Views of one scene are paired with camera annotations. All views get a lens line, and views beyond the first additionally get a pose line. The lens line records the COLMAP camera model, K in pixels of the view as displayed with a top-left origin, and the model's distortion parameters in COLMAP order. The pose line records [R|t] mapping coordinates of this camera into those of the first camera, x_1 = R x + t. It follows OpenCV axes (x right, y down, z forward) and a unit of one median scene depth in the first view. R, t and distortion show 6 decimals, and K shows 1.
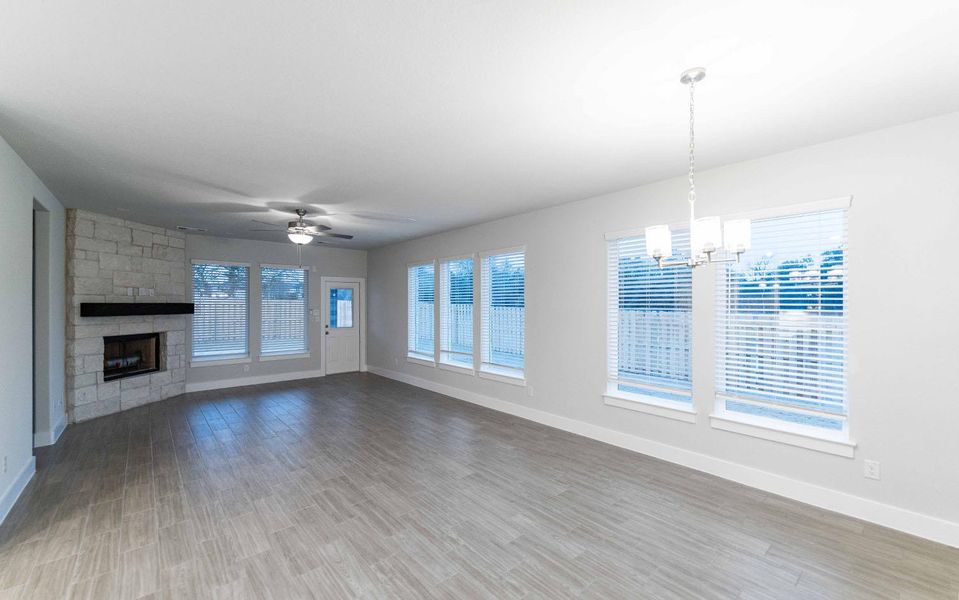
lens RADIAL K [[388.1, 0, 479.5], [0, 388.1, 300.0], [0, 0, 1]] dist [-0.001625, -0.000226]
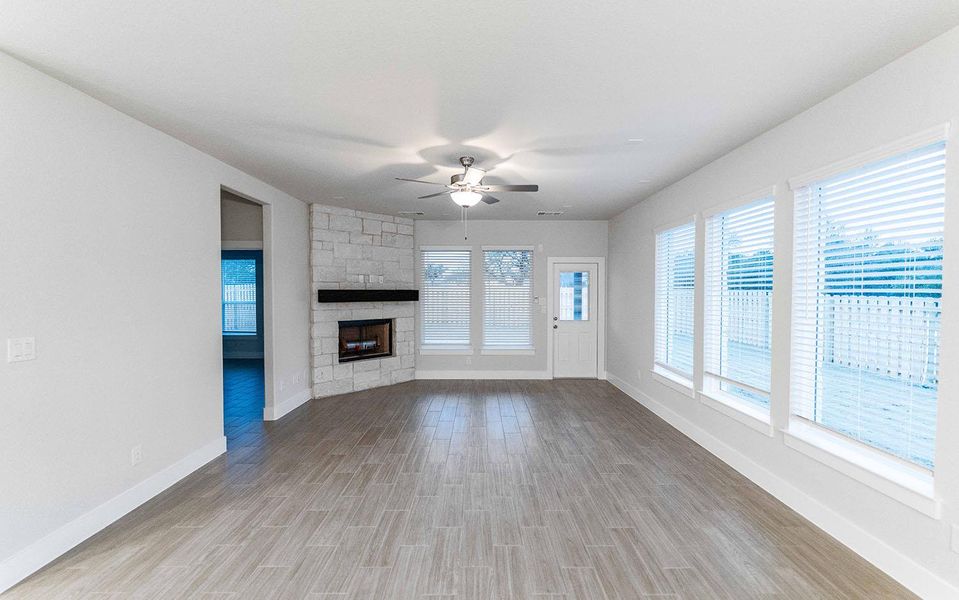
lens RADIAL K [[388.1, 0, 479.5], [0, 388.1, 300.0], [0, 0, 1]] dist [-0.001625, -0.000226]
pose [[0.756181, 0.014480, -0.654202, 0.024629], [0.005612, 0.999575, 0.028611, 0.006957], [0.654339, -0.025307, 0.755778, 0.411186]]
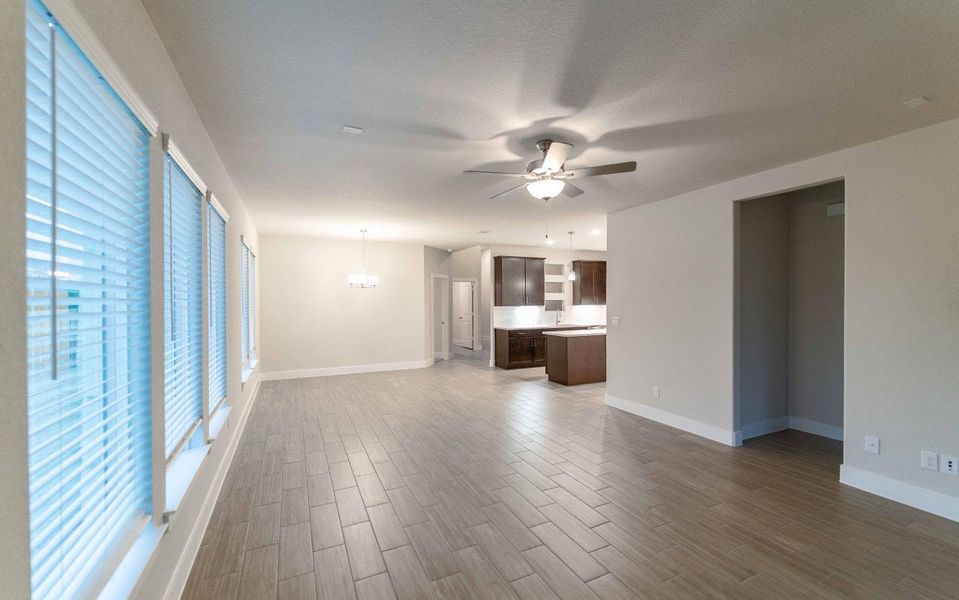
lens RADIAL K [[388.1, 0, 479.5], [0, 388.1, 300.0], [0, 0, 1]] dist [-0.001625, -0.000226]
pose [[-0.966155, 0.002484, 0.257952, -0.448326], [0.000930, 0.999981, -0.006146, 0.014763], [-0.257962, -0.005698, -0.966138, 1.399413]]
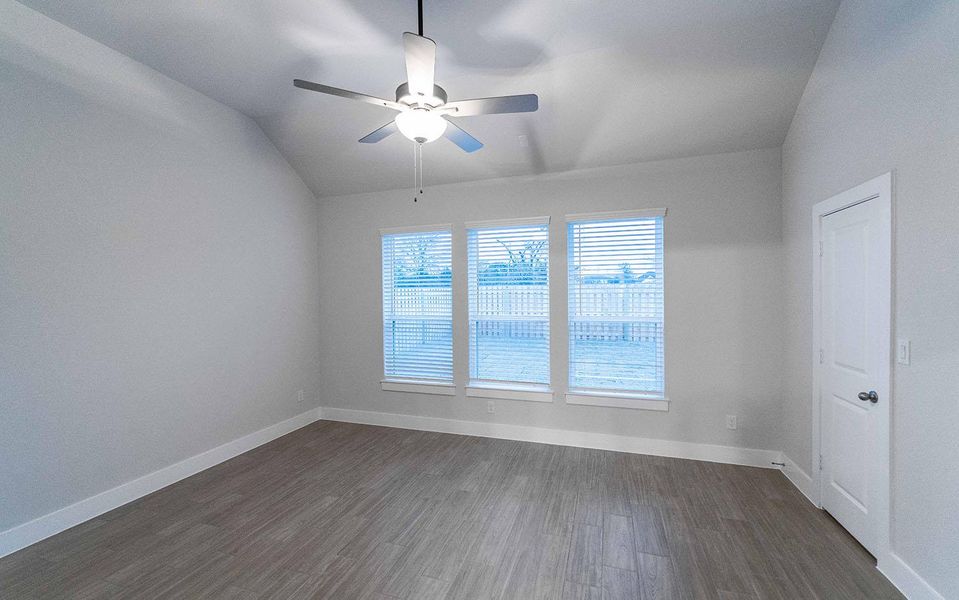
lens RADIAL K [[388.1, 0, 479.5], [0, 388.1, 300.0], [0, 0, 1]] dist [-0.001625, -0.000226]
pose [[0.857223, -0.024476, 0.514364, -0.596391], [0.010749, 0.999503, 0.029647, -0.004323], [-0.514833, -0.019885, 0.857060, 0.647252]]
